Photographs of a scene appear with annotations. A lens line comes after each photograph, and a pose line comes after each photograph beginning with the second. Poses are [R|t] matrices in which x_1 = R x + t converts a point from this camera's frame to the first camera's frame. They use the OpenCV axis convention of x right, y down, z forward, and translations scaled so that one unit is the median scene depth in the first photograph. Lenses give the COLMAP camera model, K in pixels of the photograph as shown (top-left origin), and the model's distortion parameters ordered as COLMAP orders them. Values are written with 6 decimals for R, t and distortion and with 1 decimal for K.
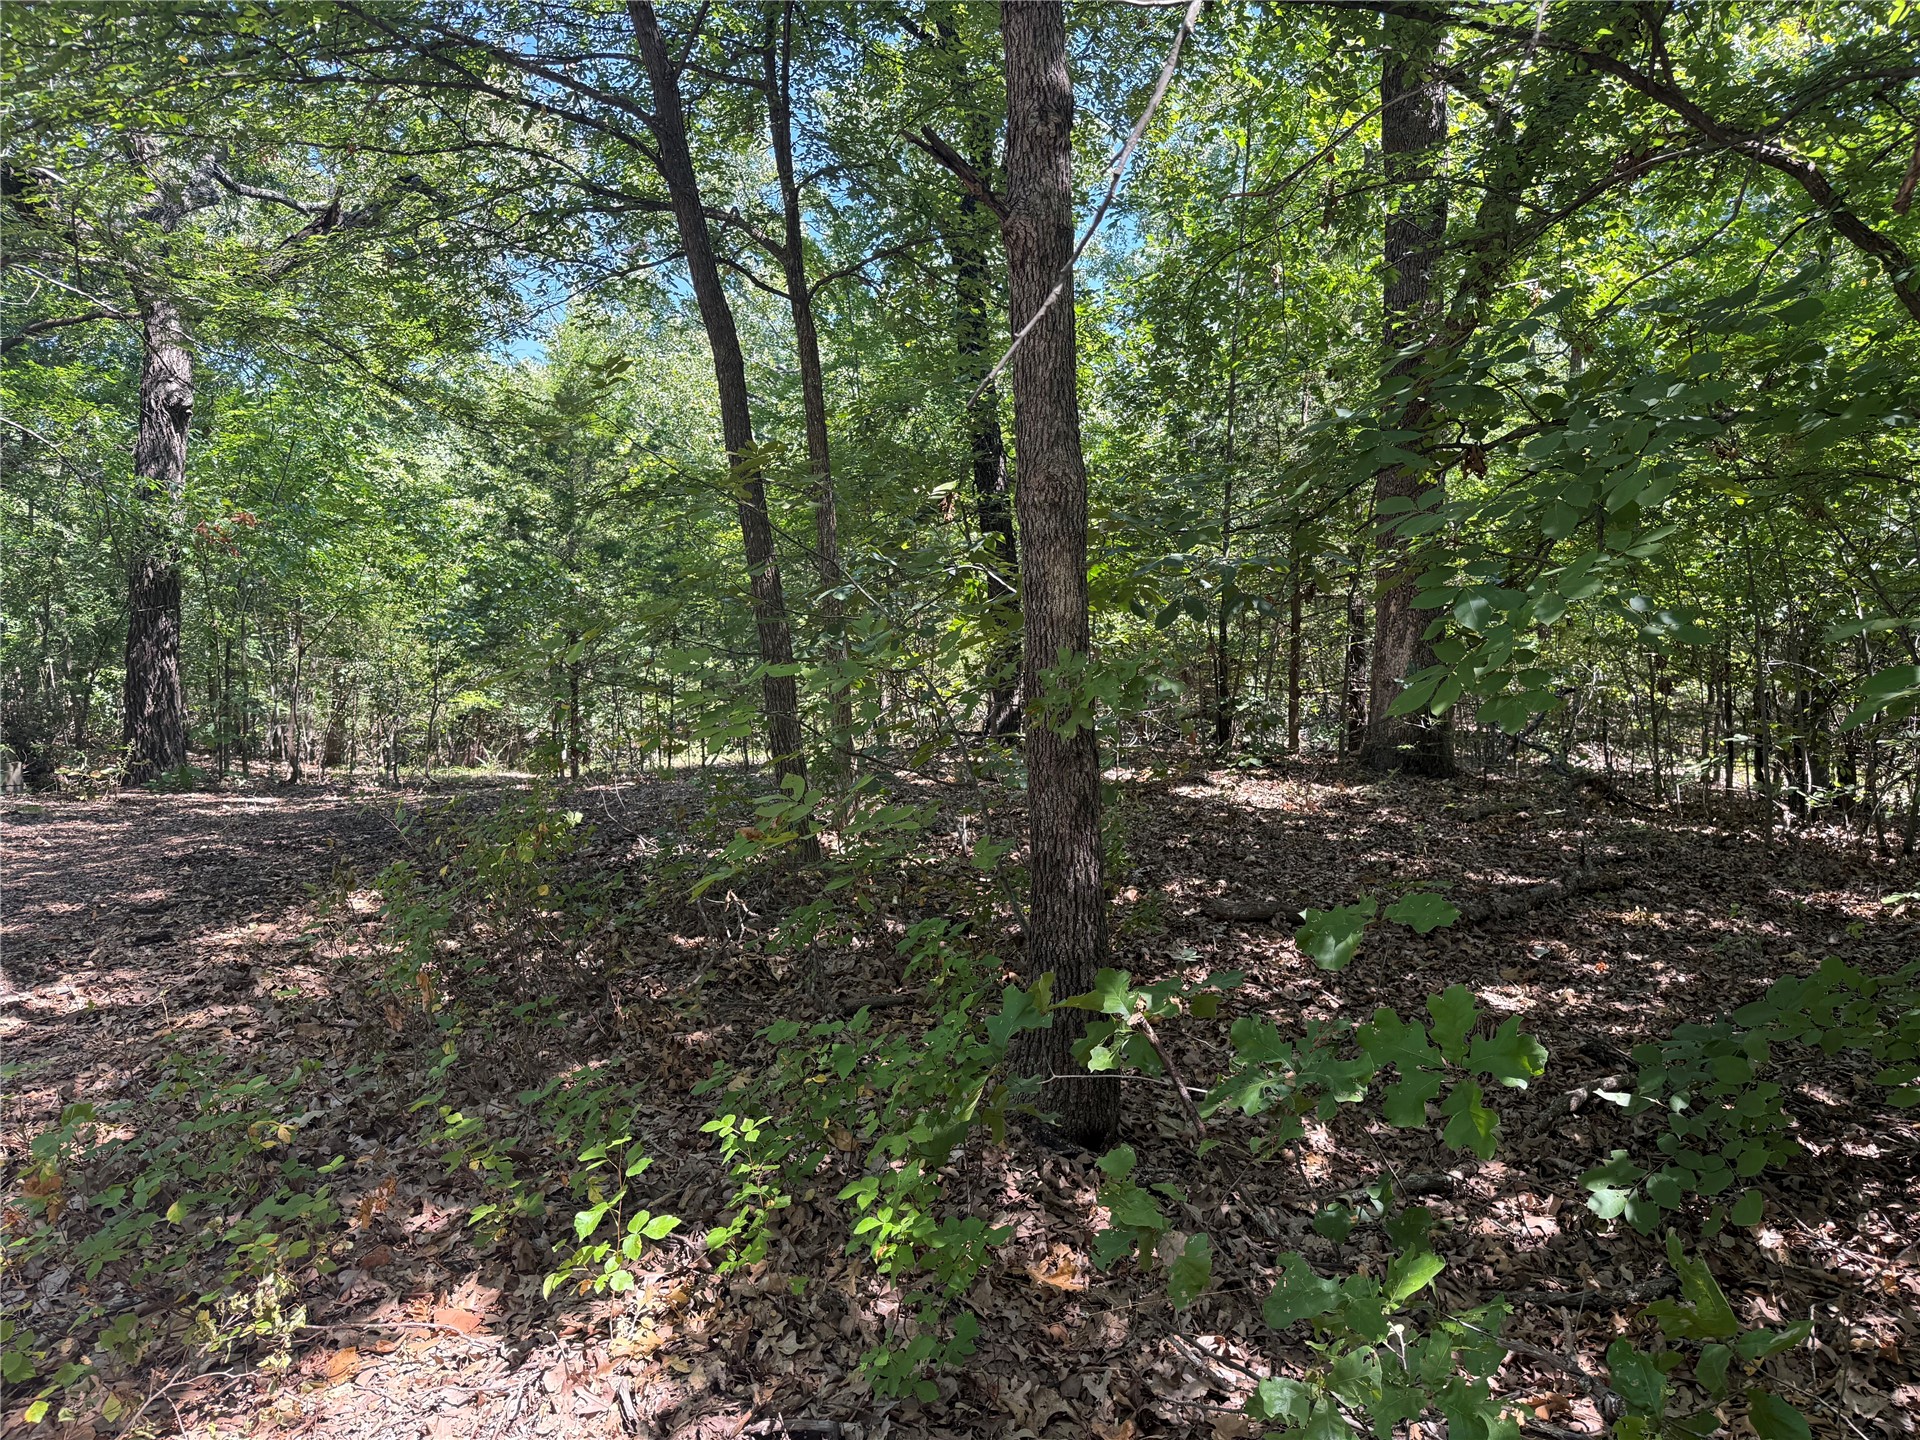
lens RADIAL K [[1343.1, 0, 965.6], [0, 1343.1, 715.5], [0, 0, 1]] dist [0.078752, -0.097325]
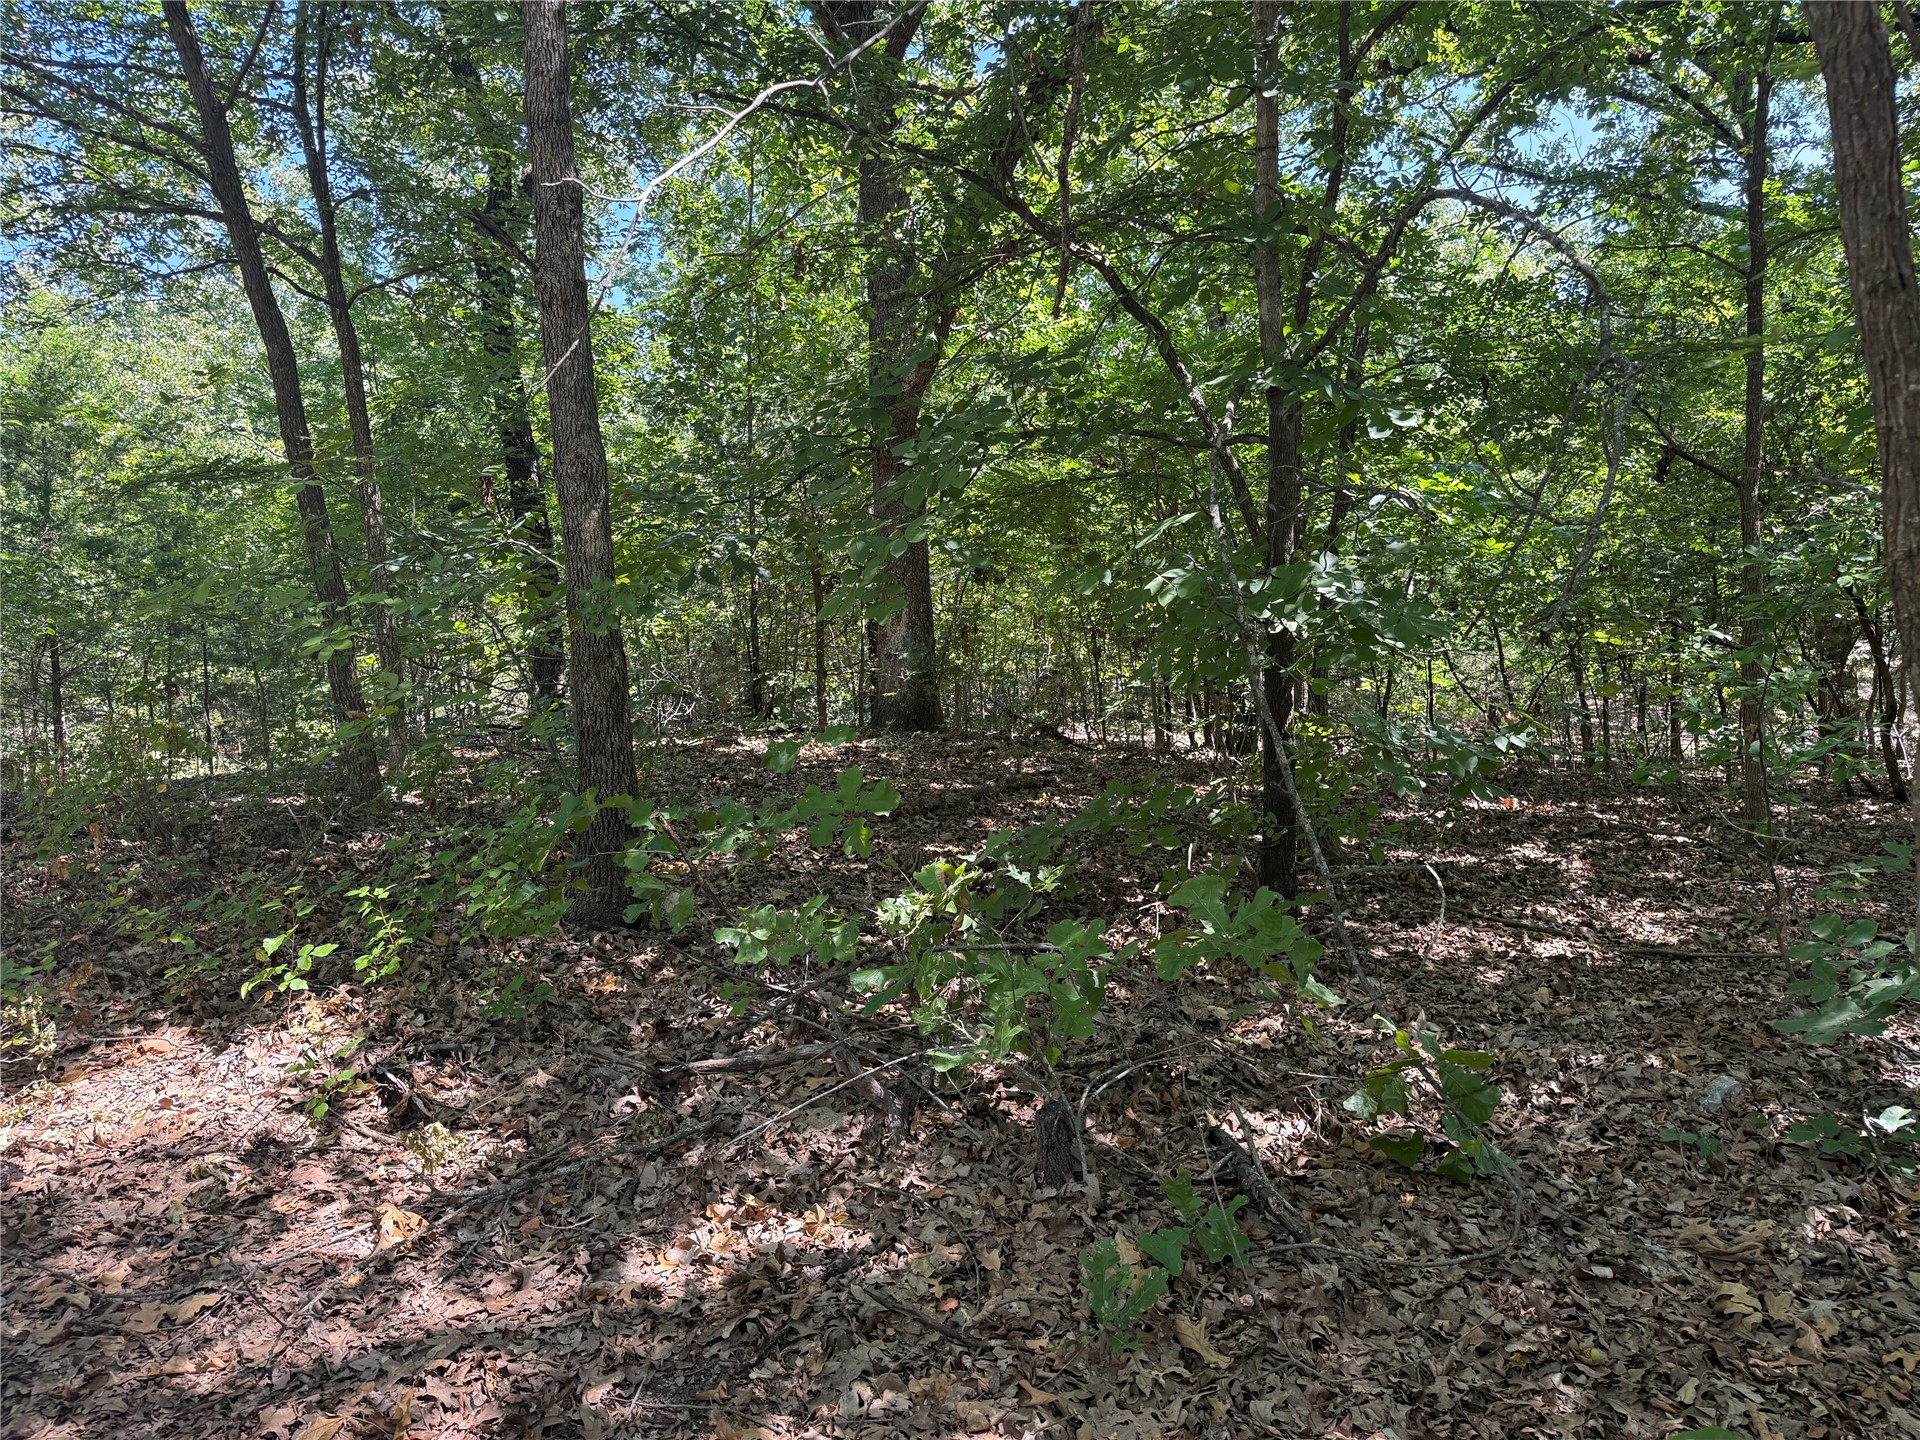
lens RADIAL K [[1343.1, 0, 965.6], [0, 1343.1, 715.5], [0, 0, 1]] dist [0.078752, -0.097325]
pose [[0.945909, -0.041896, 0.321714, -0.007118], [0.043750, 0.999041, 0.001467, 0.037880], [-0.321468, 0.012687, 0.946836, -0.165552]]
